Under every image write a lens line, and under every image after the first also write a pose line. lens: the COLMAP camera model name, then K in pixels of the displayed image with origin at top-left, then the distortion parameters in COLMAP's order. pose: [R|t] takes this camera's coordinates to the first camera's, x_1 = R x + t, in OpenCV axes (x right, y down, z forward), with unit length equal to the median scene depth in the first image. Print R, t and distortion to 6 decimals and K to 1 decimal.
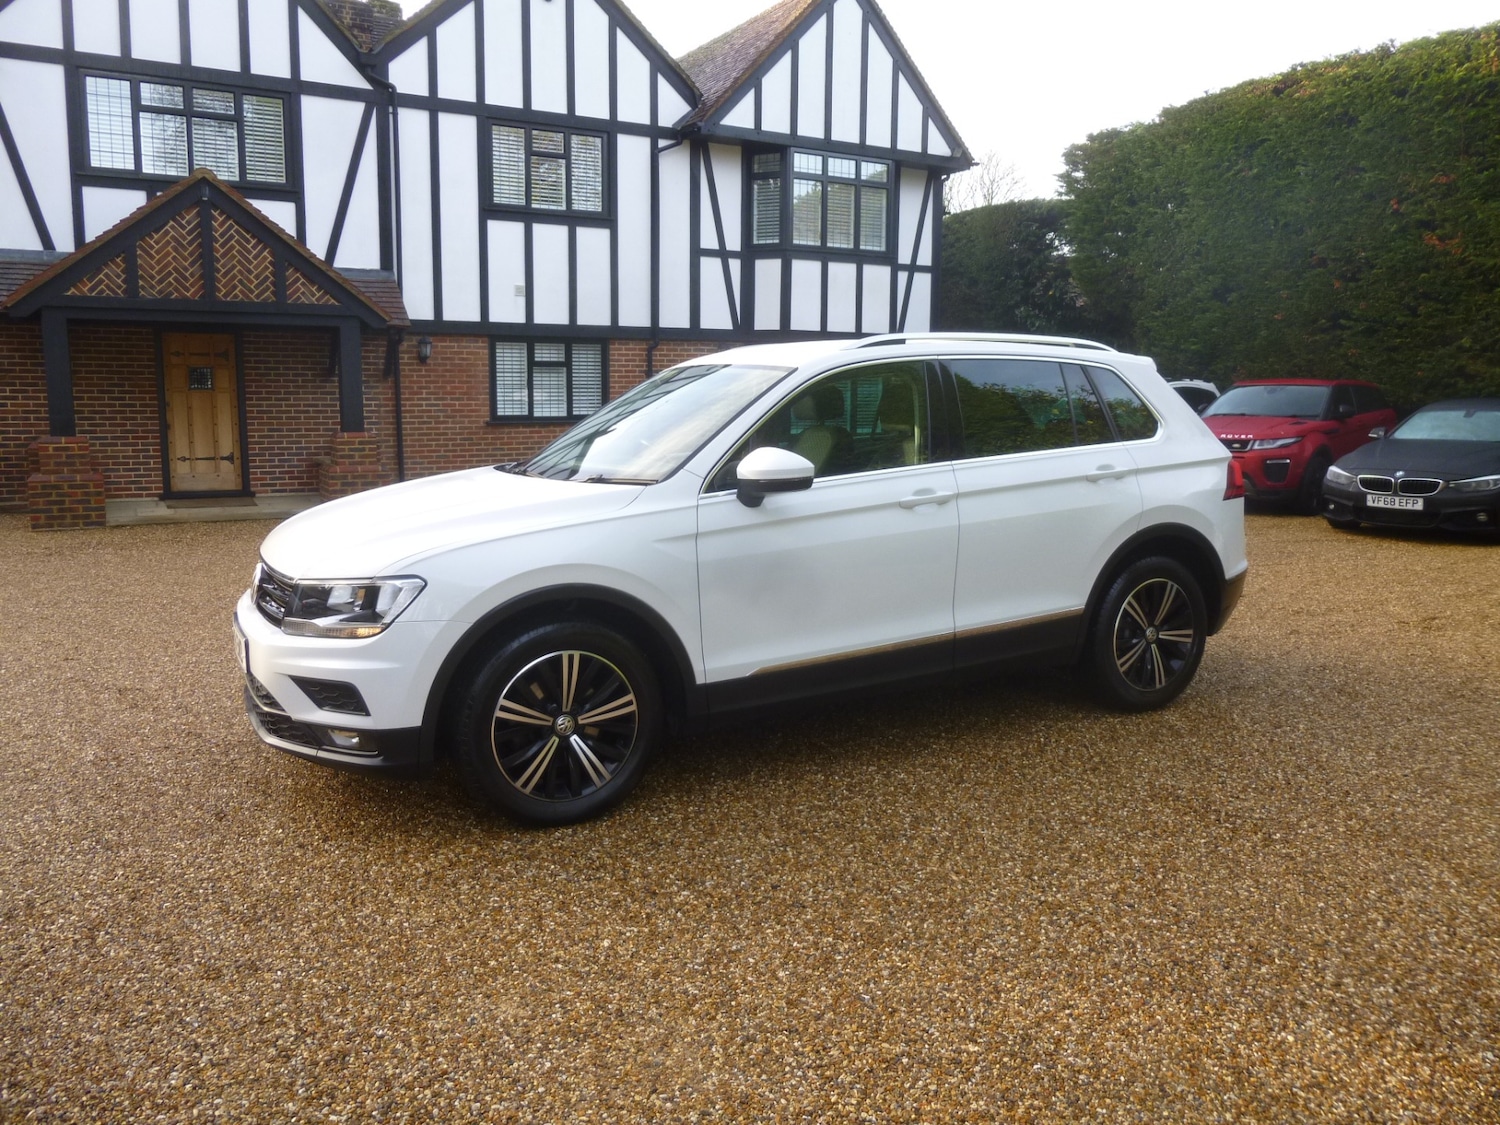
lens RADIAL K [[1091.6, 0, 724.9], [0, 1091.6, 370.4], [0, 0, 1]] dist [-0.038011, 0.001858]
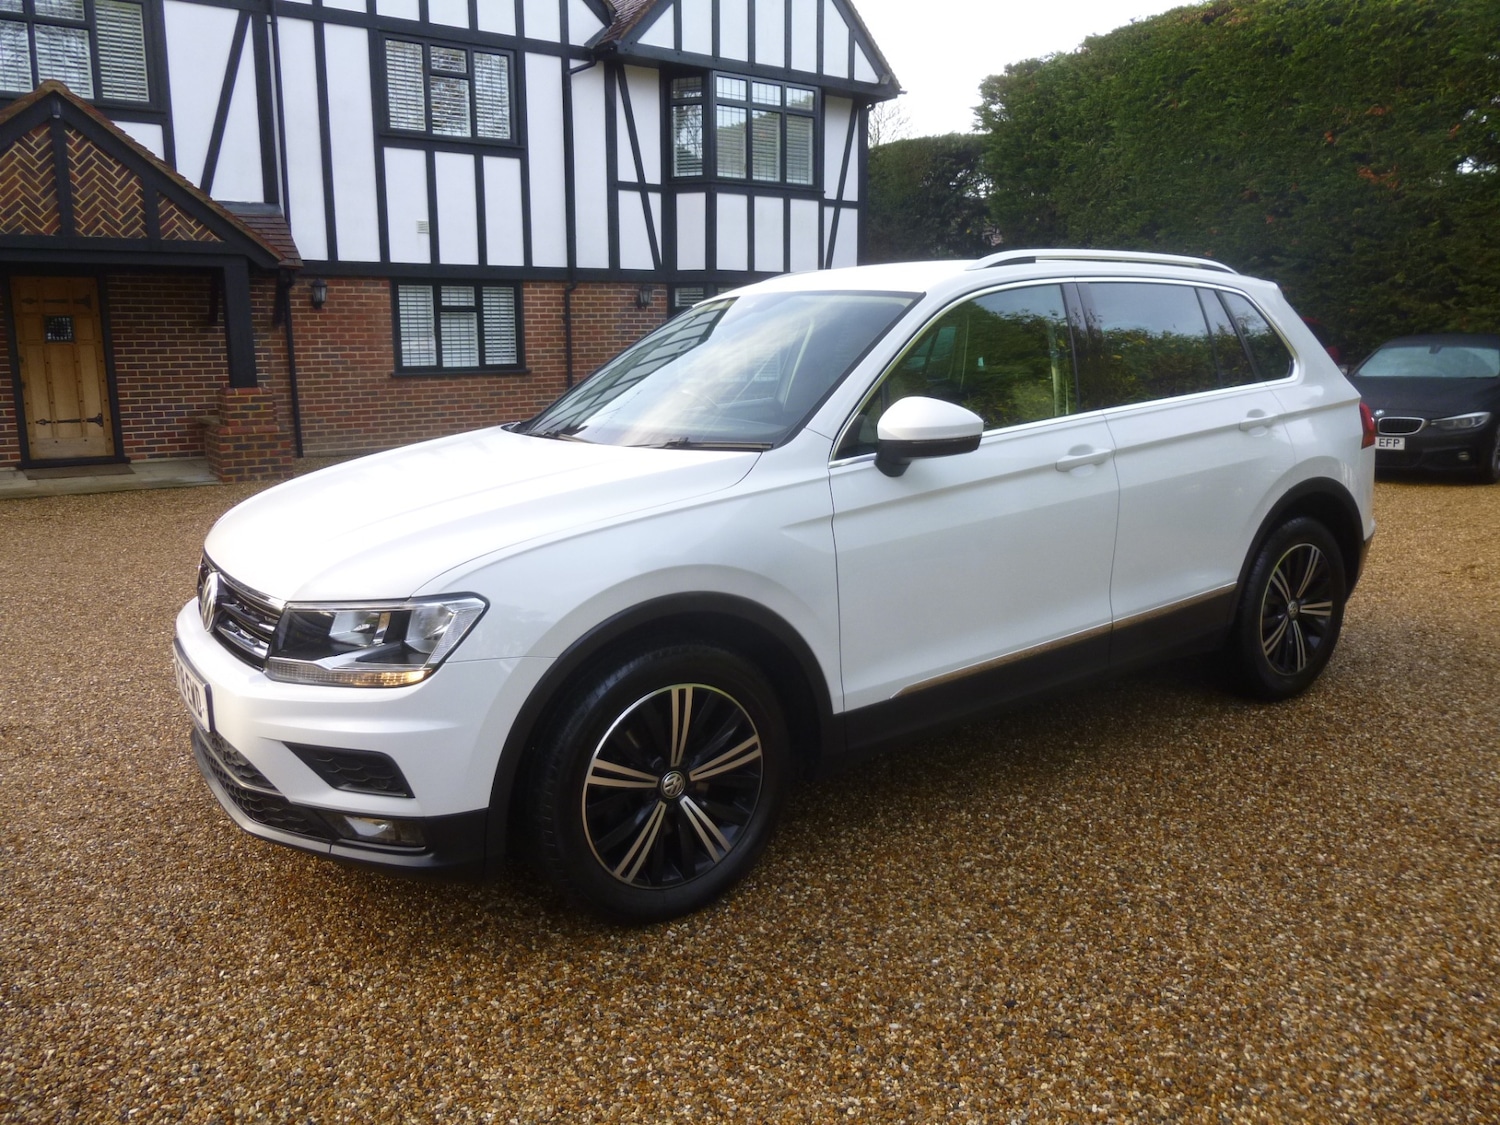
lens RADIAL K [[1127.0, 0, 728.9], [0, 1127.0, 398.6], [0, 0, 1]] dist [-0.037344, -0.000253]
pose [[0.995001, -0.018633, 0.098109, -0.032702], [0.011434, 0.997235, 0.073434, 0.002854], [-0.099206, -0.071945, 0.992463, 0.049822]]
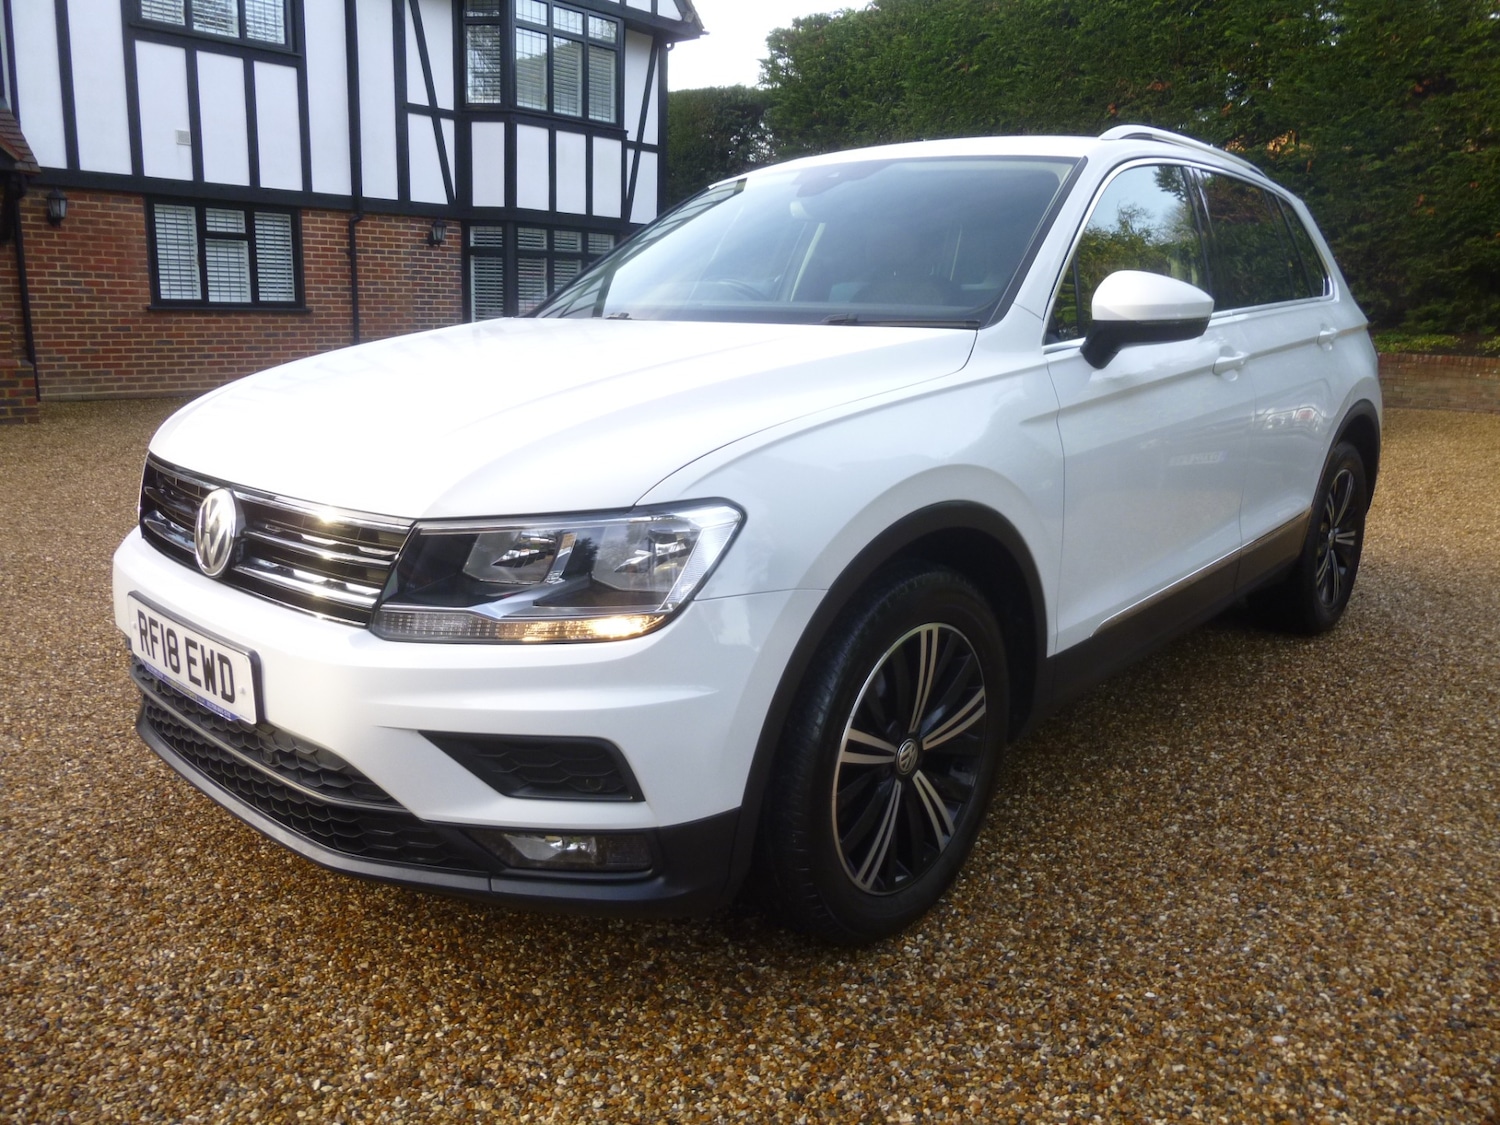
lens RADIAL K [[1141.1, 0, 752.0], [0, 1141.1, 432.6], [0, 0, 1]] dist [-0.028647, 0.005041]
pose [[0.946171, -0.020515, 0.323016, -0.073974], [-0.024861, 0.990435, 0.135725, 0.016038], [-0.322710, -0.136450, 0.936611, 0.092805]]
